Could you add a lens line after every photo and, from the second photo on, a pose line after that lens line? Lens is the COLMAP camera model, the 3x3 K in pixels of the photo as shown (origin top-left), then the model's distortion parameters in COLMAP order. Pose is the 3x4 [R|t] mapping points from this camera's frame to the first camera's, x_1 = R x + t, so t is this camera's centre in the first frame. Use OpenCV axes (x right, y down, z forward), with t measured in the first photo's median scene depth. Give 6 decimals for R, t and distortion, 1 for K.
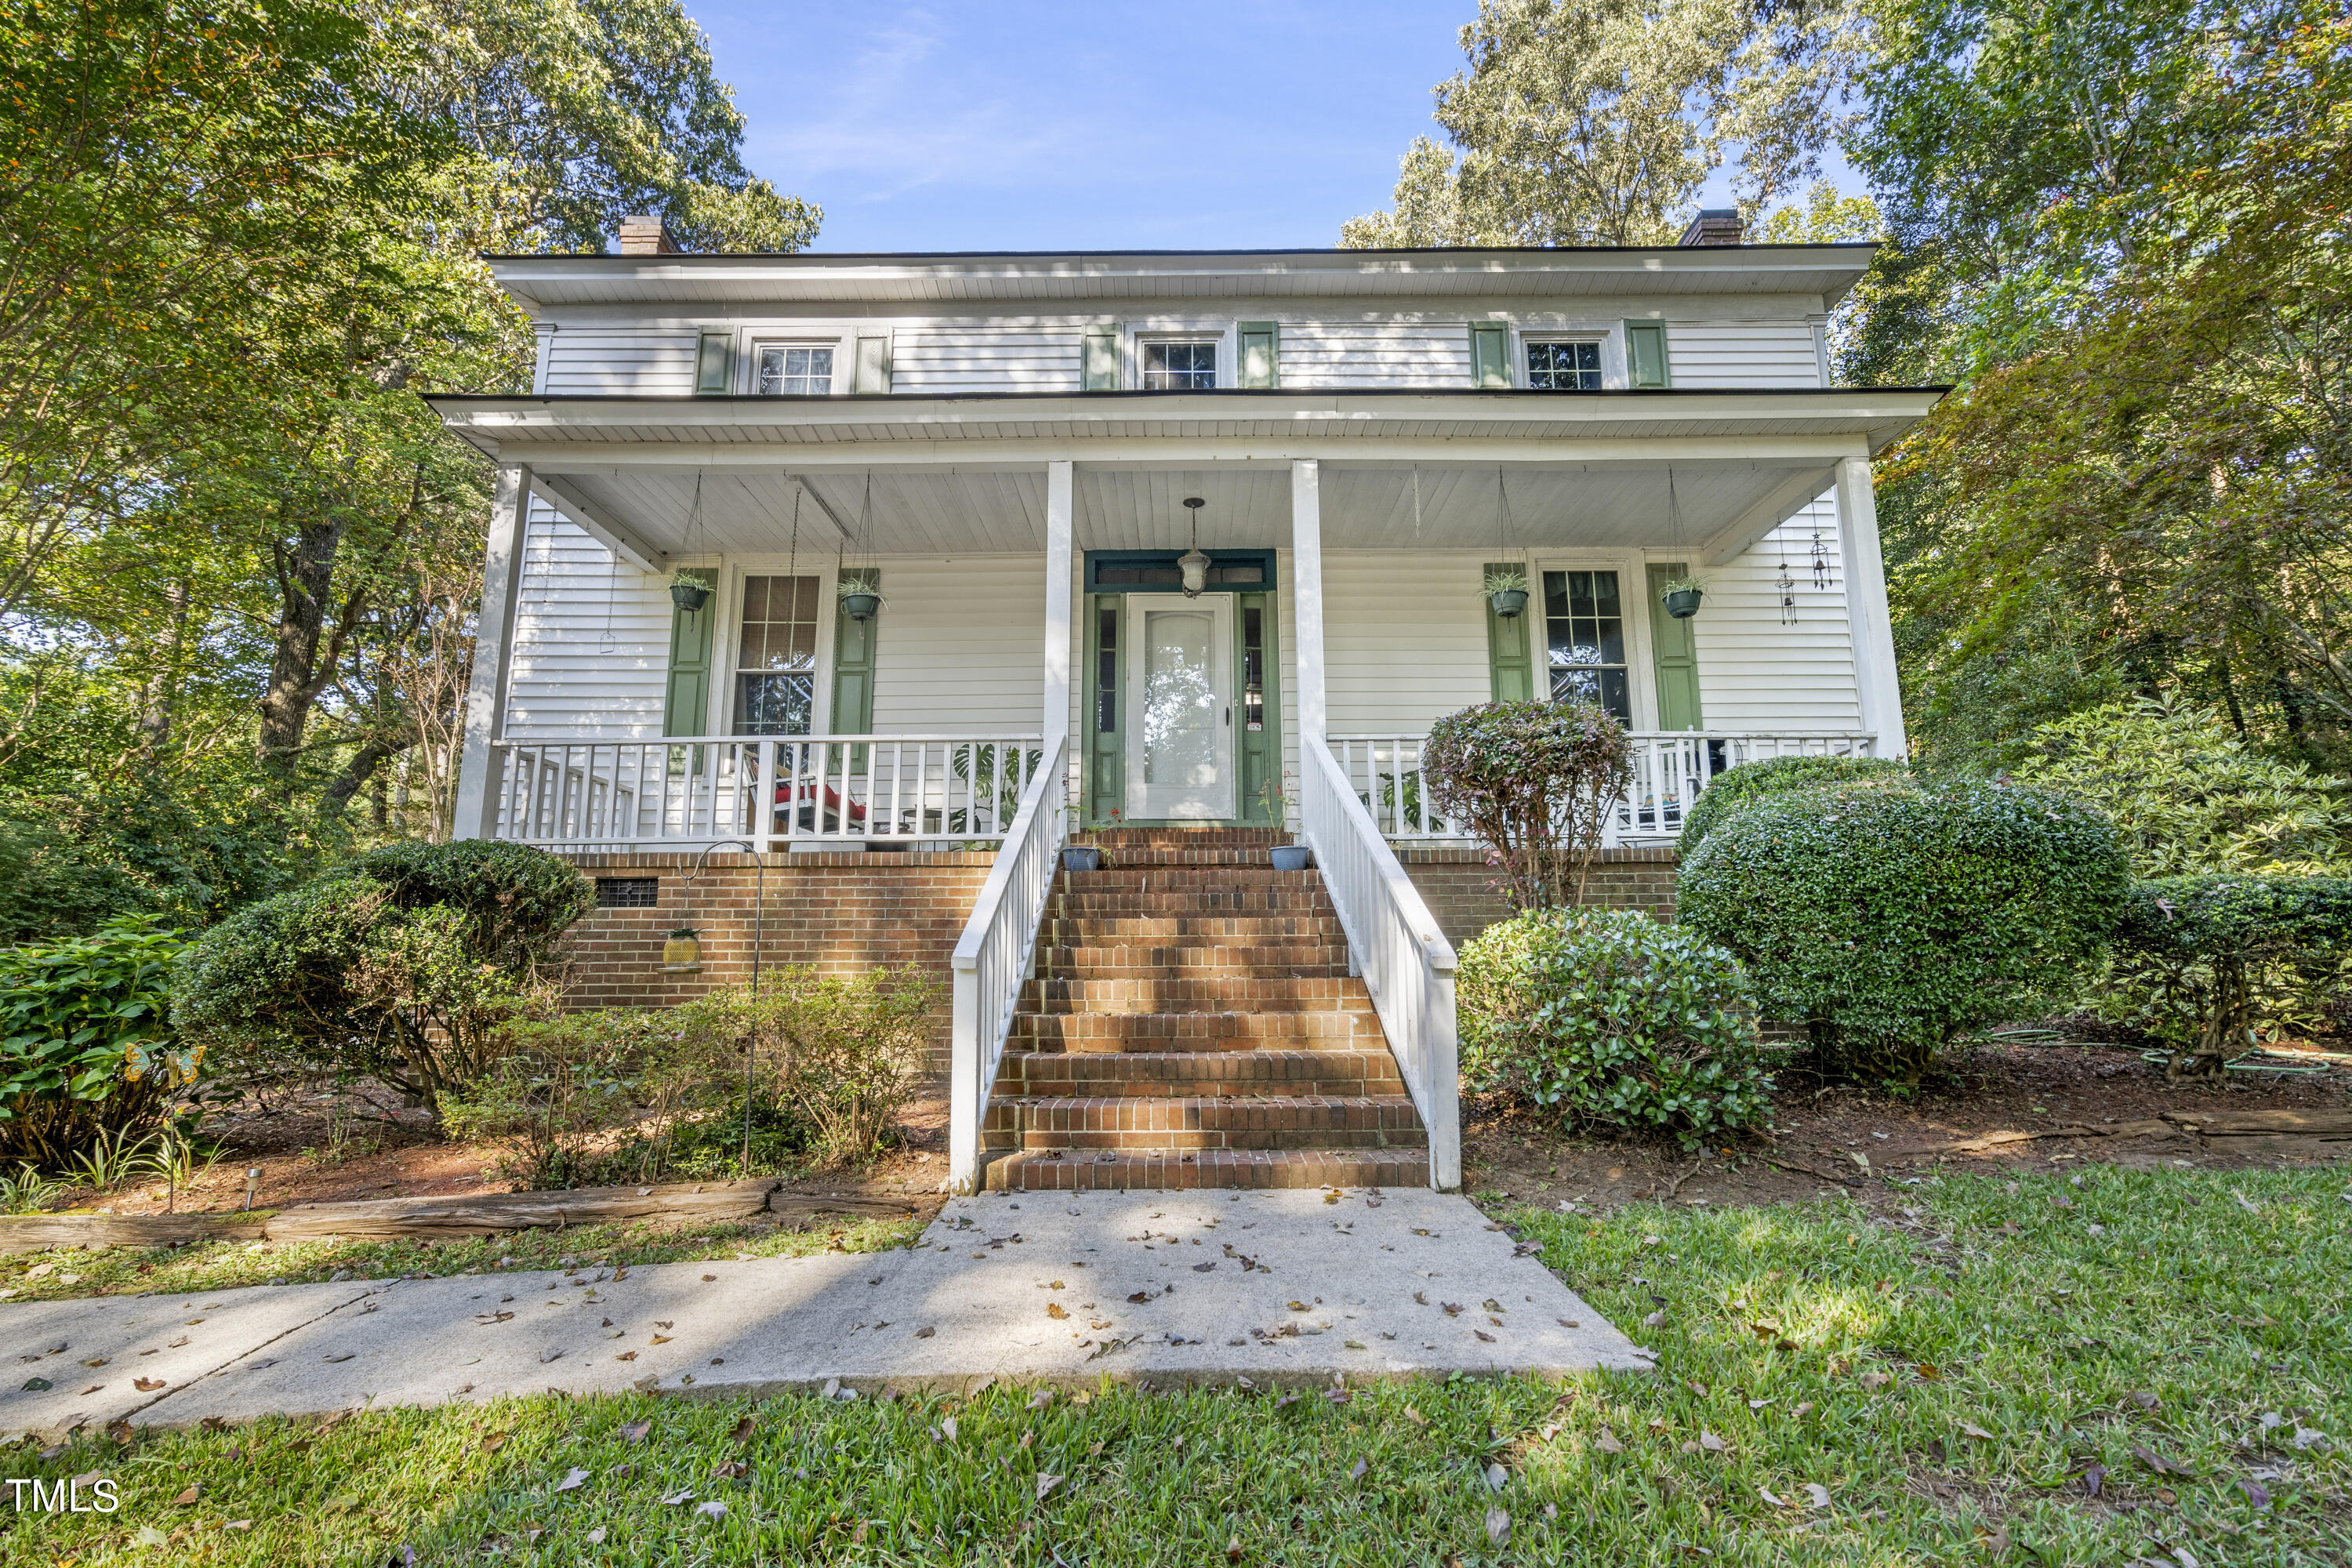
lens RADIAL K [[1061.8, 0, 1174.6], [0, 1061.8, 778.0], [0, 0, 1]] dist [-0.008643, 0.002414]
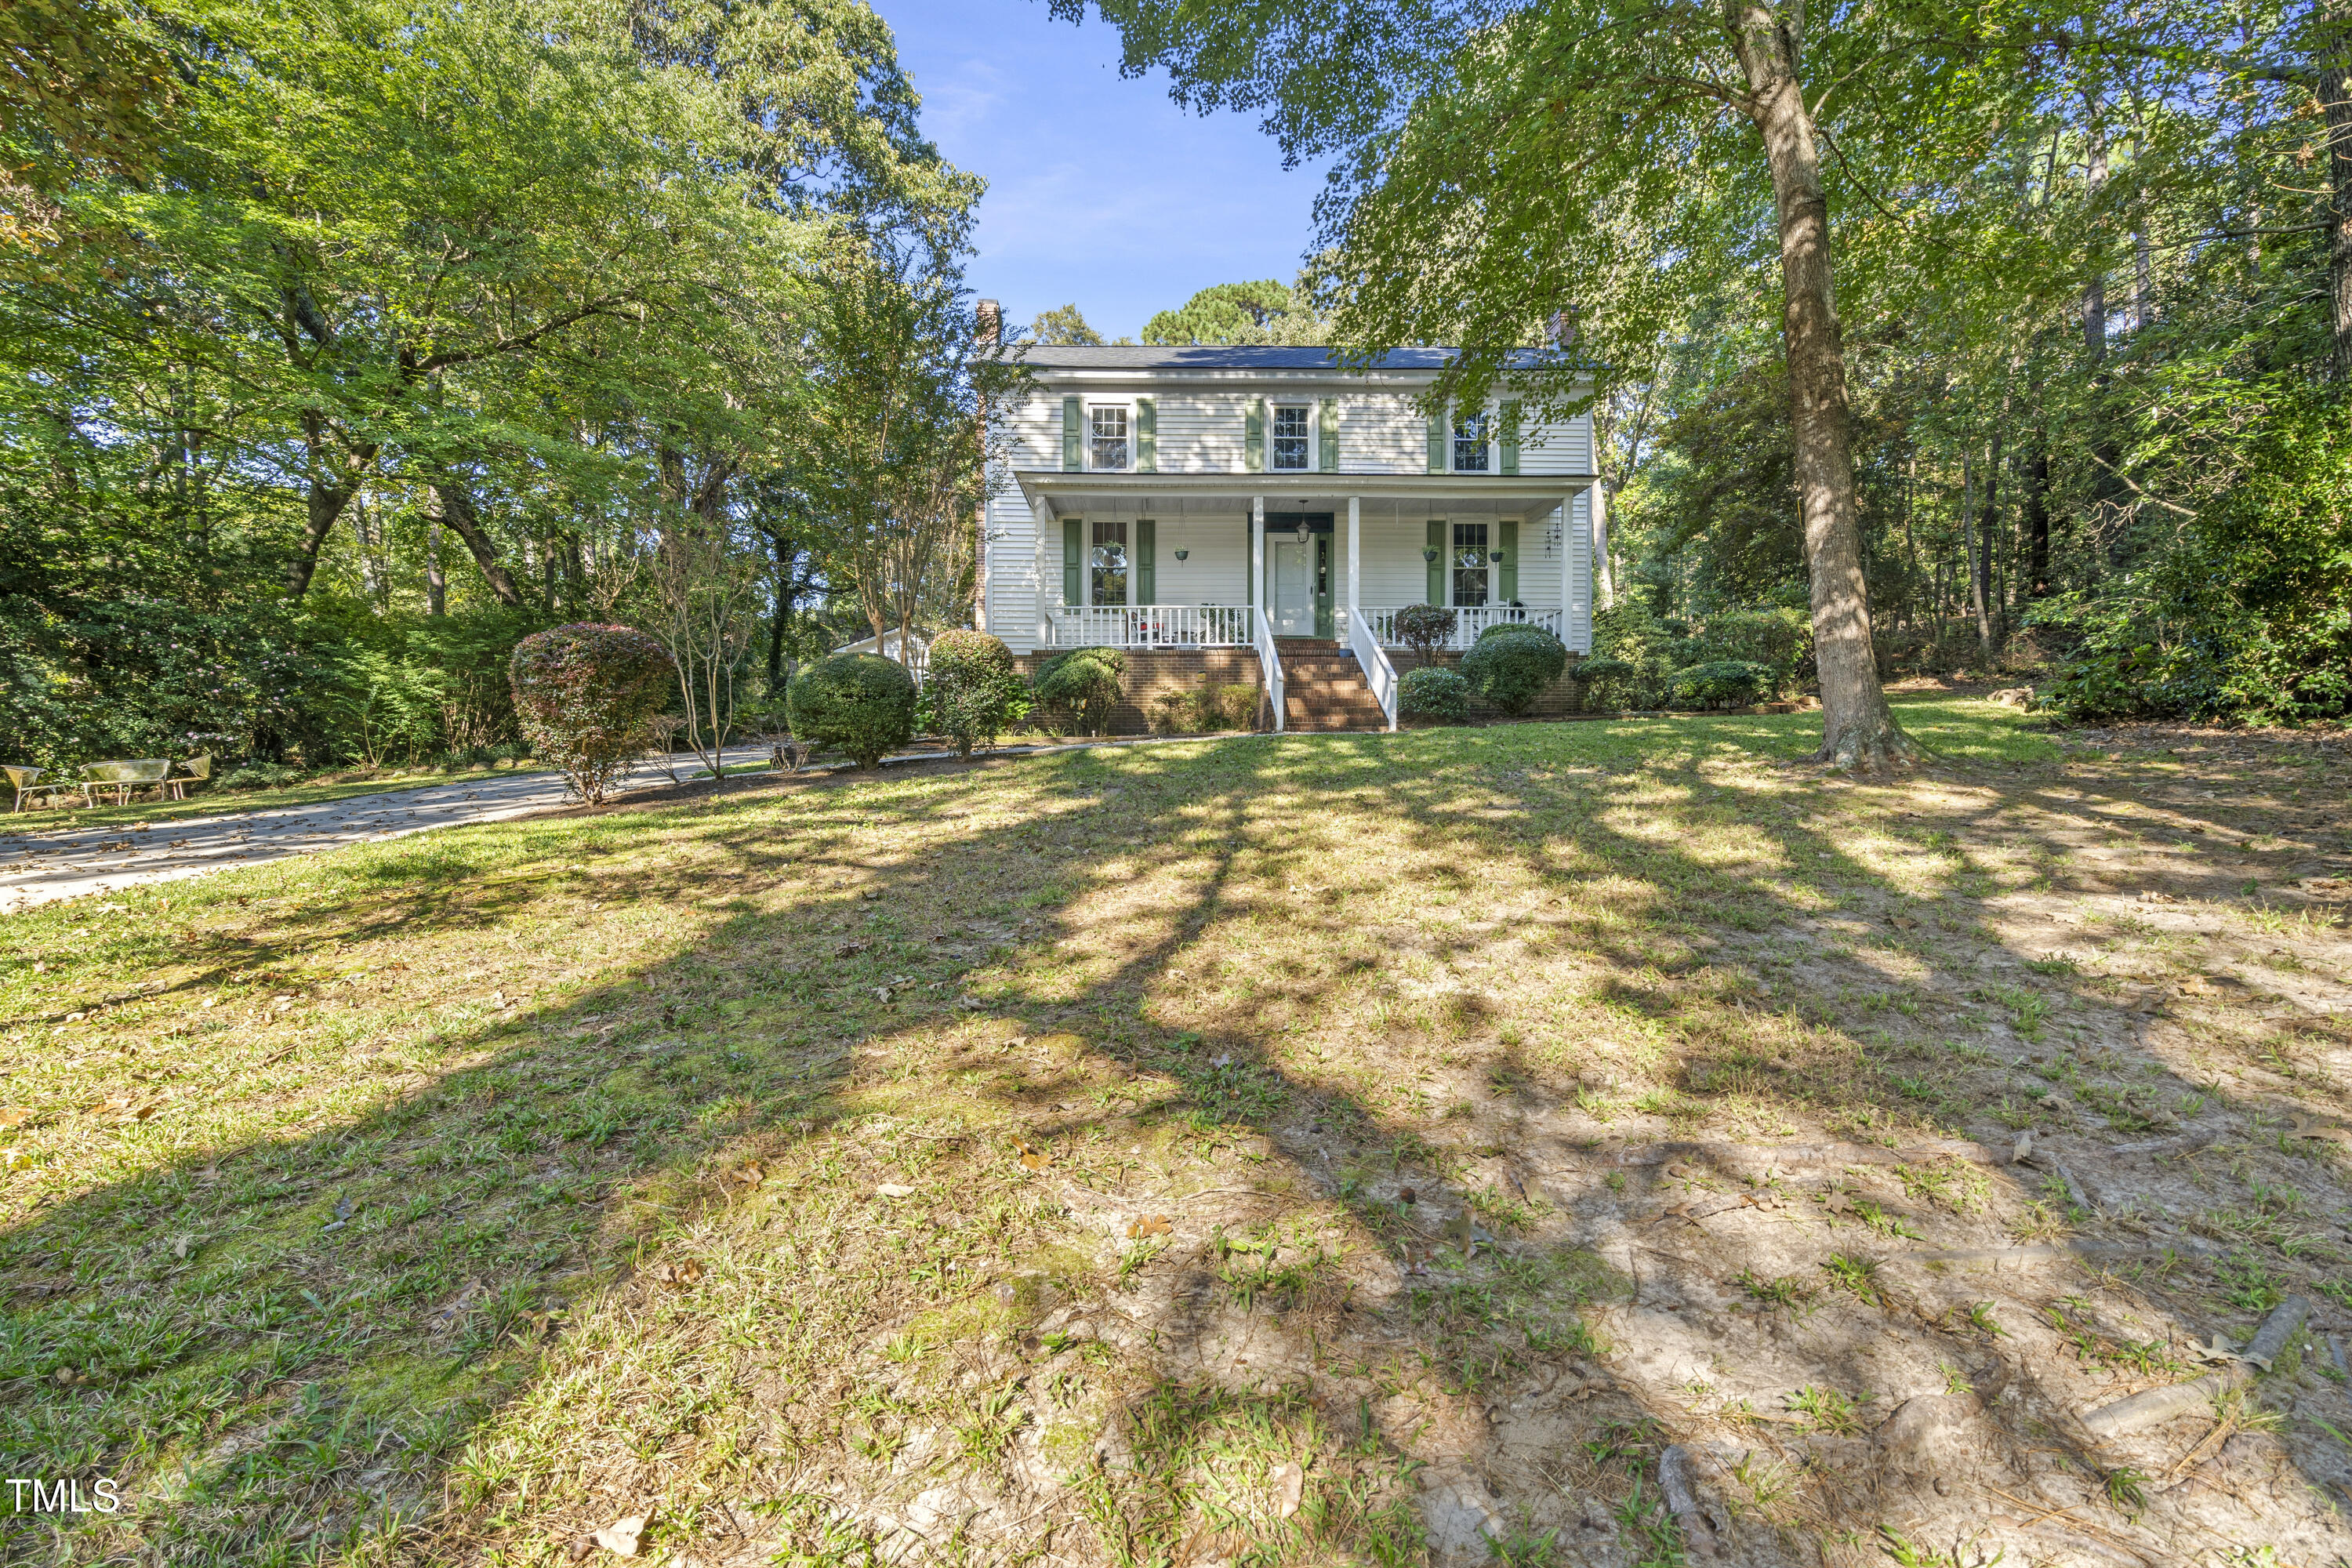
lens RADIAL K [[1061.8, 0, 1164.6], [0, 1061.8, 767.5], [0, 0, 1]] dist [-0.008643, 0.002414]
pose [[0.999997, 0.000825, 0.002106, -0.267888], [-0.001207, 0.982100, 0.188355, -0.111188], [-0.001913, -0.188357, 0.982099, -1.292517]]
